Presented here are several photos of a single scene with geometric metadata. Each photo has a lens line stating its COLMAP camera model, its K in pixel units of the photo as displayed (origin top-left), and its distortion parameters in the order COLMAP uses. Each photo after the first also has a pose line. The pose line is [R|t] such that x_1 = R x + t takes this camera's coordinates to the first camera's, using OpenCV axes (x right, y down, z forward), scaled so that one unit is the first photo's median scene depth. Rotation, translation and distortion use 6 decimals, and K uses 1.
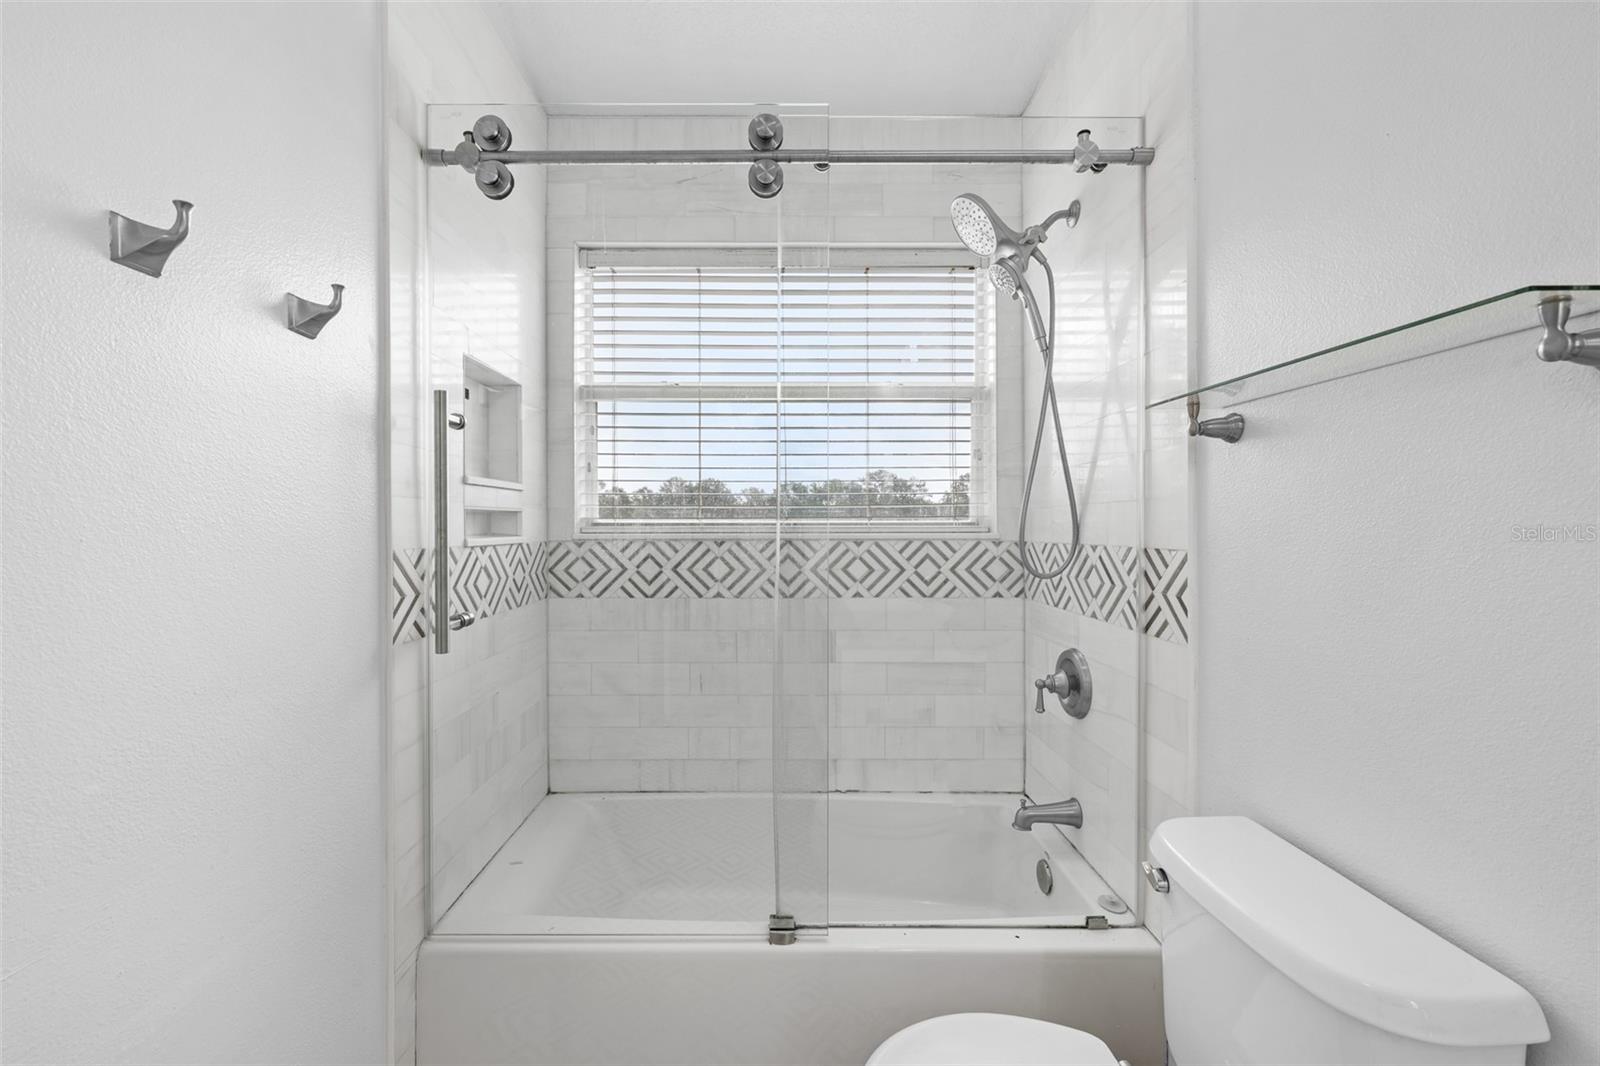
lens RADIAL K [[631.0, 0, 789.3], [0, 631.0, 524.5], [0, 0, 1]] dist [0.000897, -0.000059]
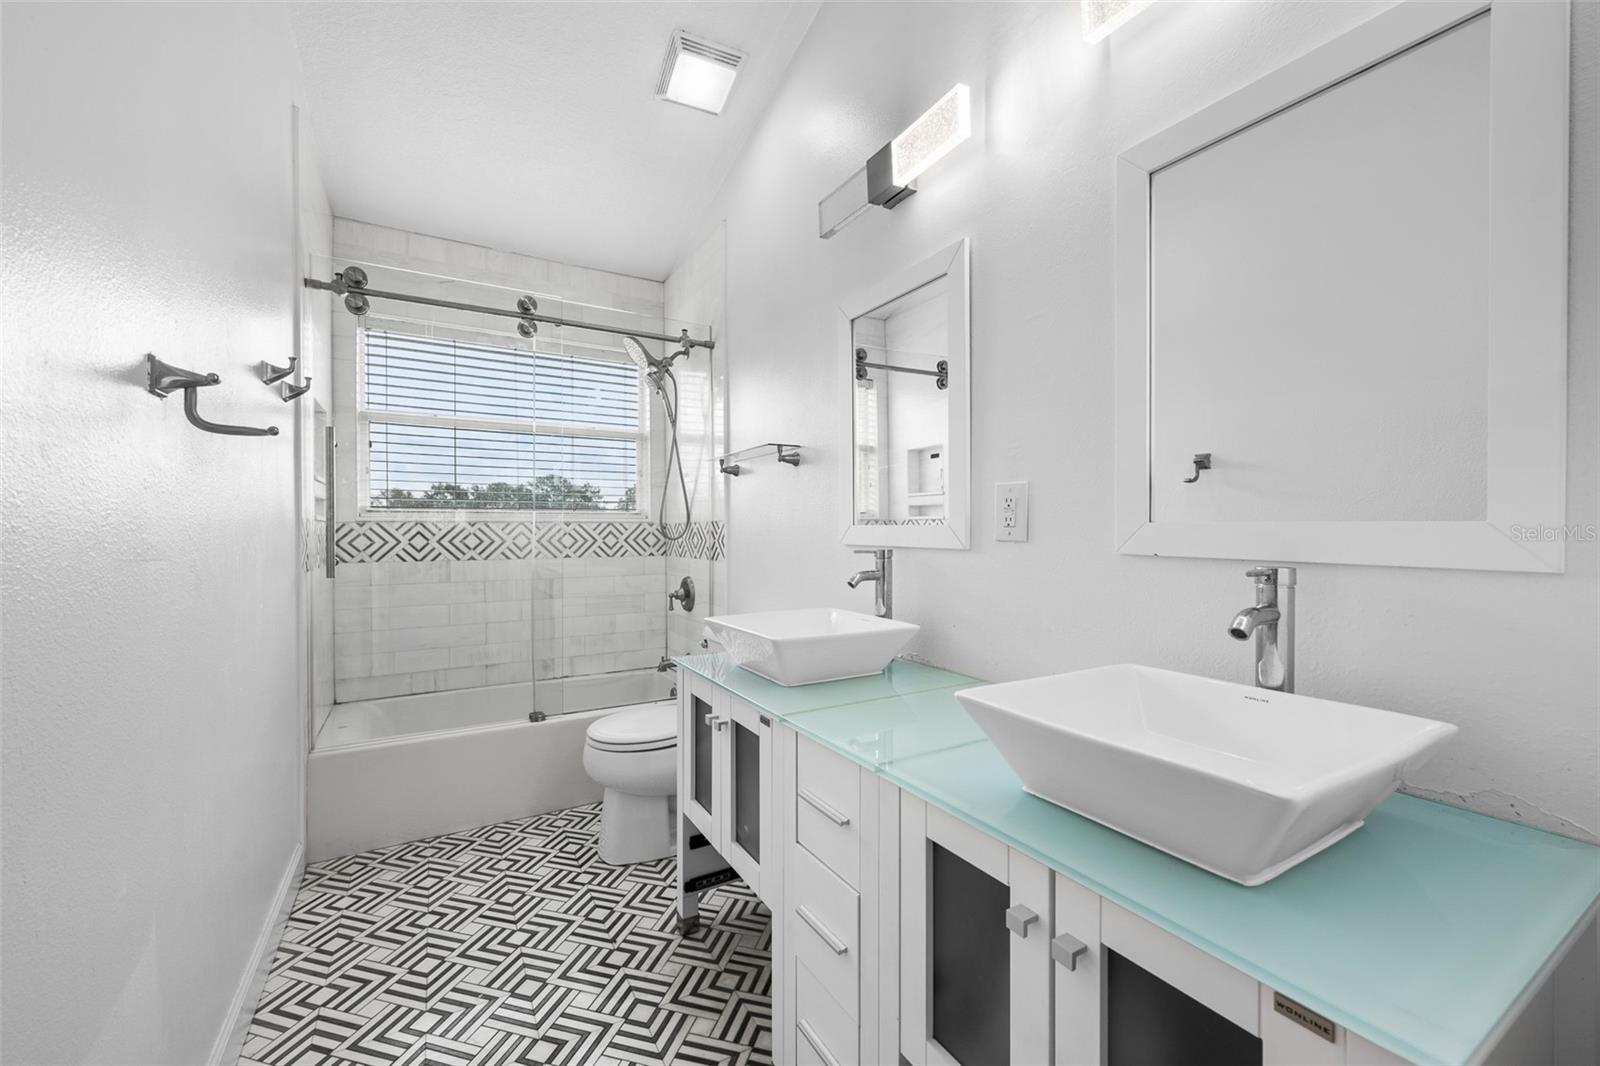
lens RADIAL K [[631.0, 0, 791.8], [0, 631.0, 533.9], [0, 0, 1]] dist [0.000897, -0.000059]
pose [[0.873703, -0.003404, 0.486449, -0.180256], [0.002146, 0.999993, 0.003143, 0.050413], [-0.486456, -0.001702, 0.873704, -0.717164]]
